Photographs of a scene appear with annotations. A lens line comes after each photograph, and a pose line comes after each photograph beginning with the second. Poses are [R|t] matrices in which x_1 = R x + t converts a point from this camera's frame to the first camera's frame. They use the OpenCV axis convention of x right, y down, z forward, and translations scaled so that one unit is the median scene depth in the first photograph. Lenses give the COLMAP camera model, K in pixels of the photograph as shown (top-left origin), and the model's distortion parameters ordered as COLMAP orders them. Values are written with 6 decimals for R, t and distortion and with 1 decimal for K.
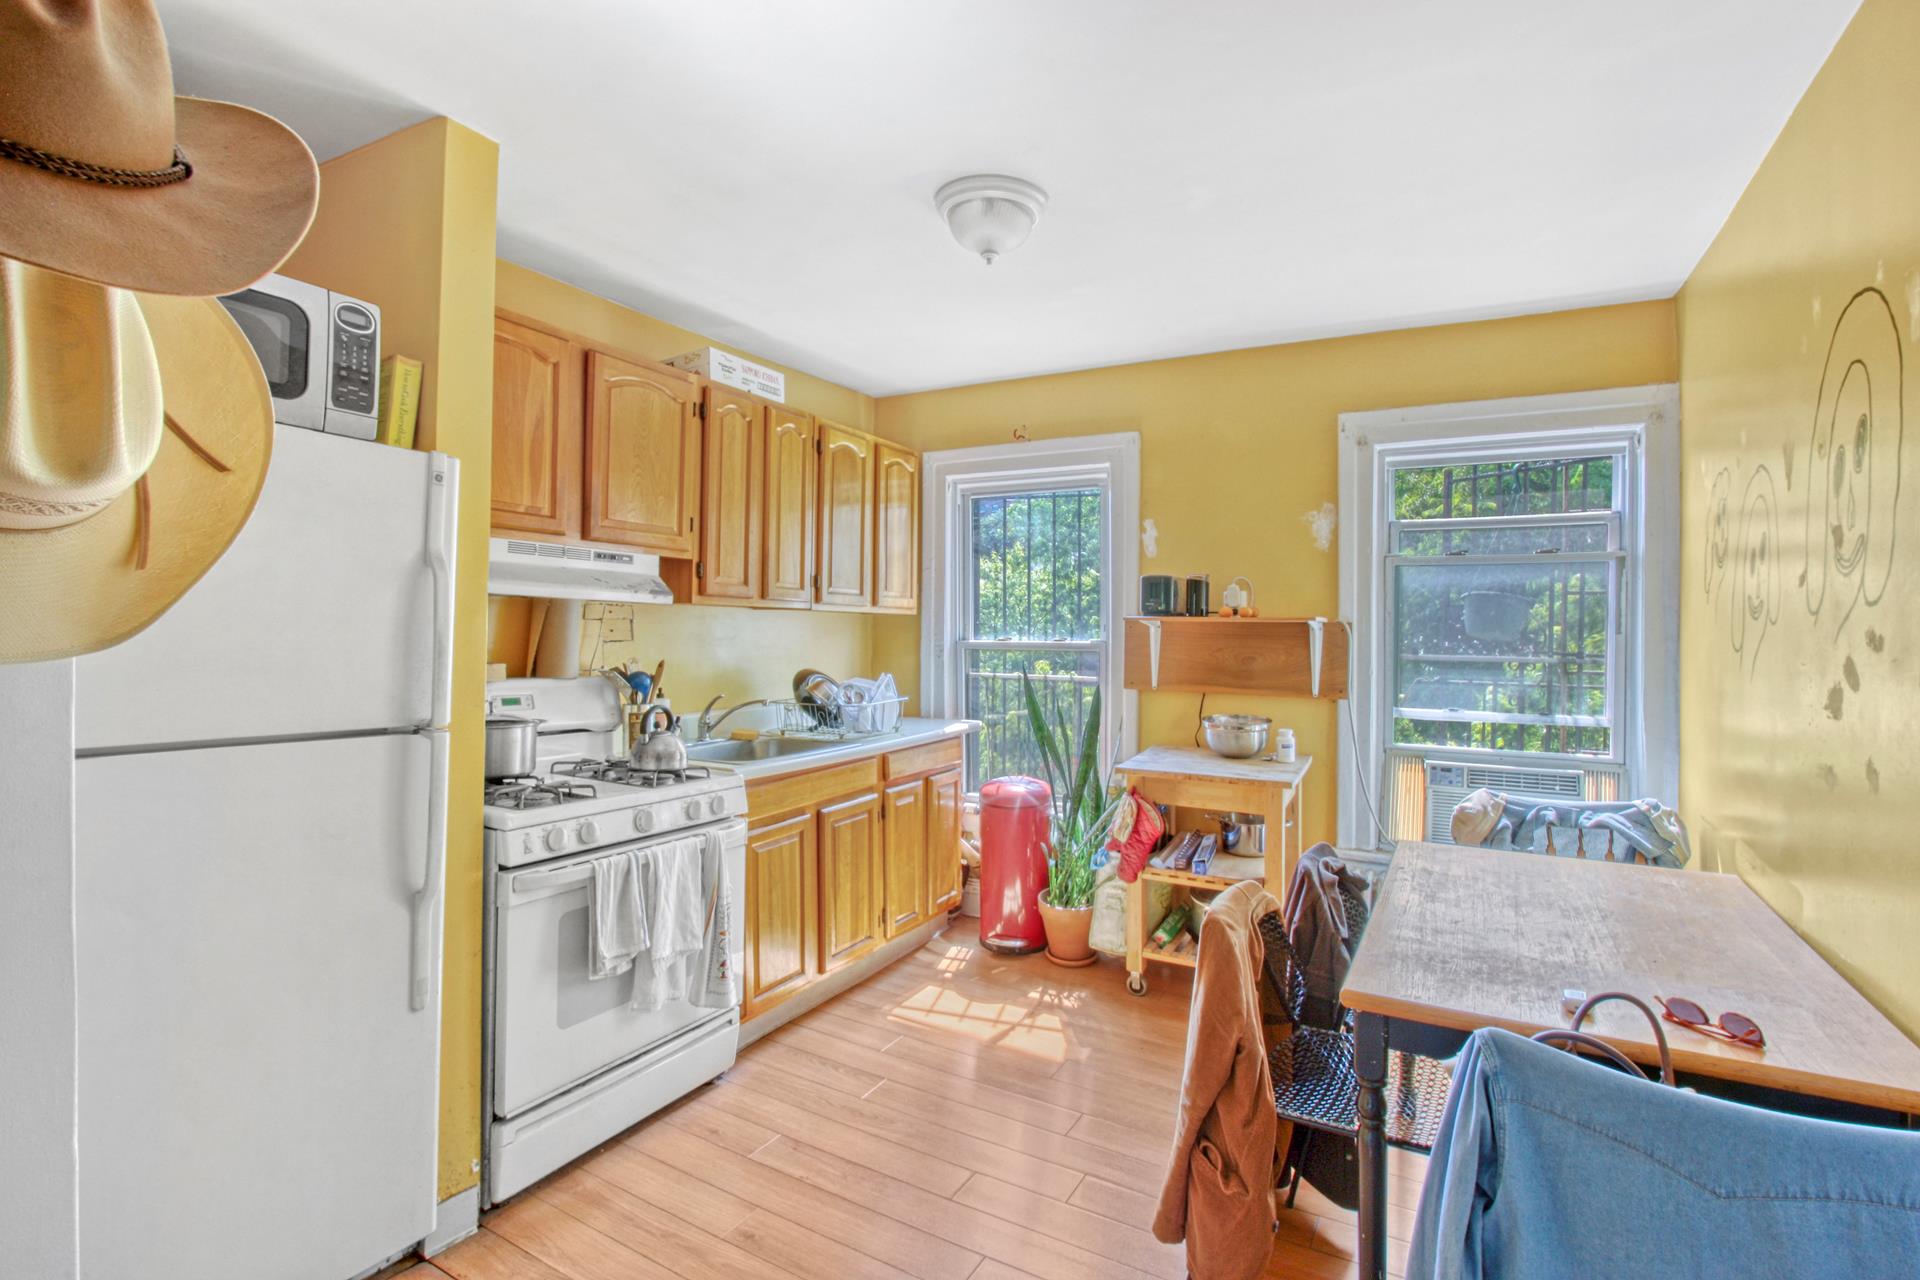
lens RADIAL K [[872.7, 0, 959.5], [0, 872.7, 629.4], [0, 0, 1]] dist [-0.023482, -0.000168]
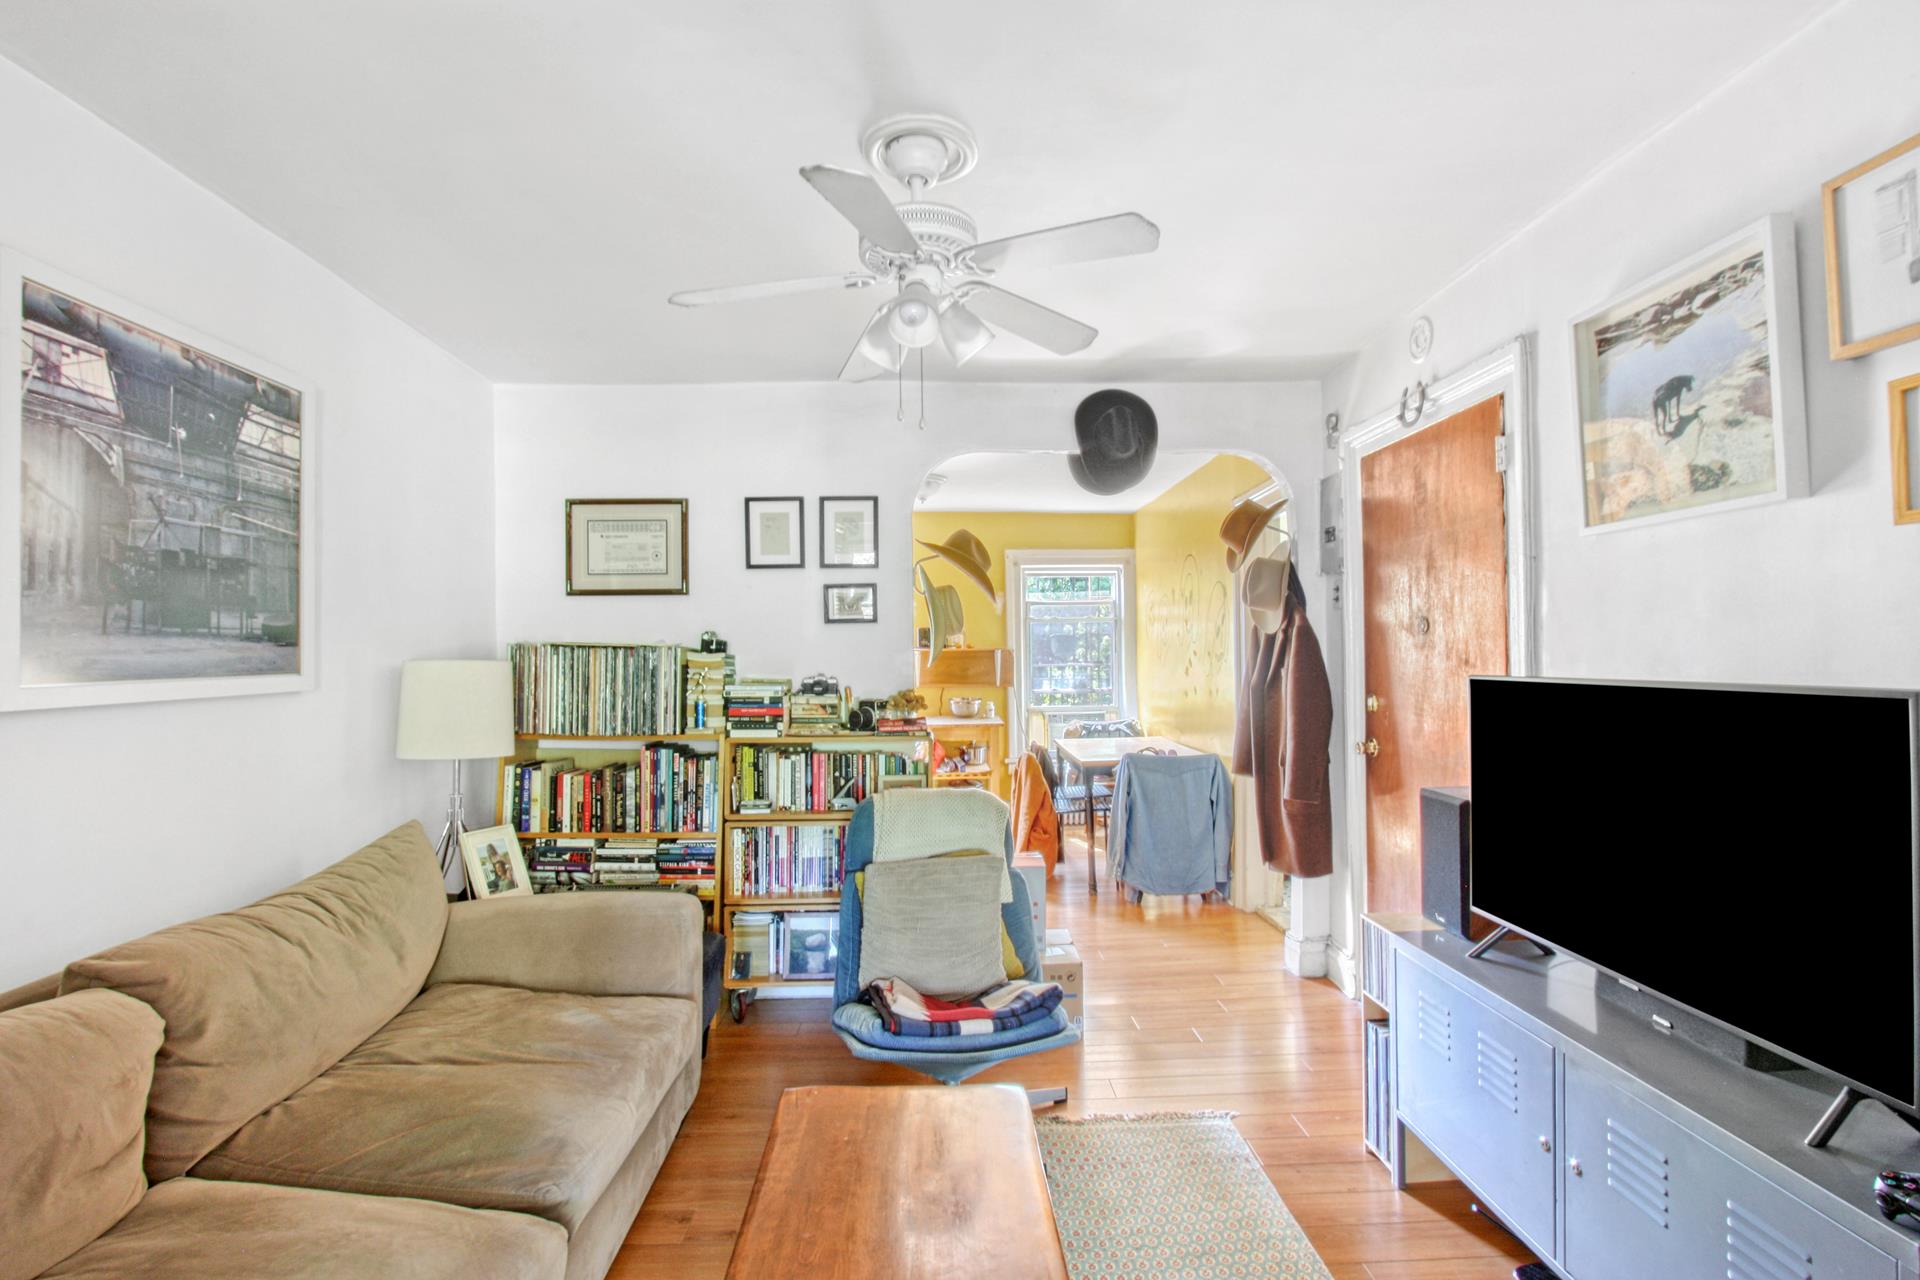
lens RADIAL K [[878.4, 0, 960.0], [0, 878.4, 640.0], [0, 0, 1]] dist [0.000643, 0.000014]
pose [[0.850614, -0.014848, 0.525581, -0.814069], [0.021270, 0.999755, -0.006180, -0.022068], [-0.525360, 0.016436, 0.850721, -0.777455]]
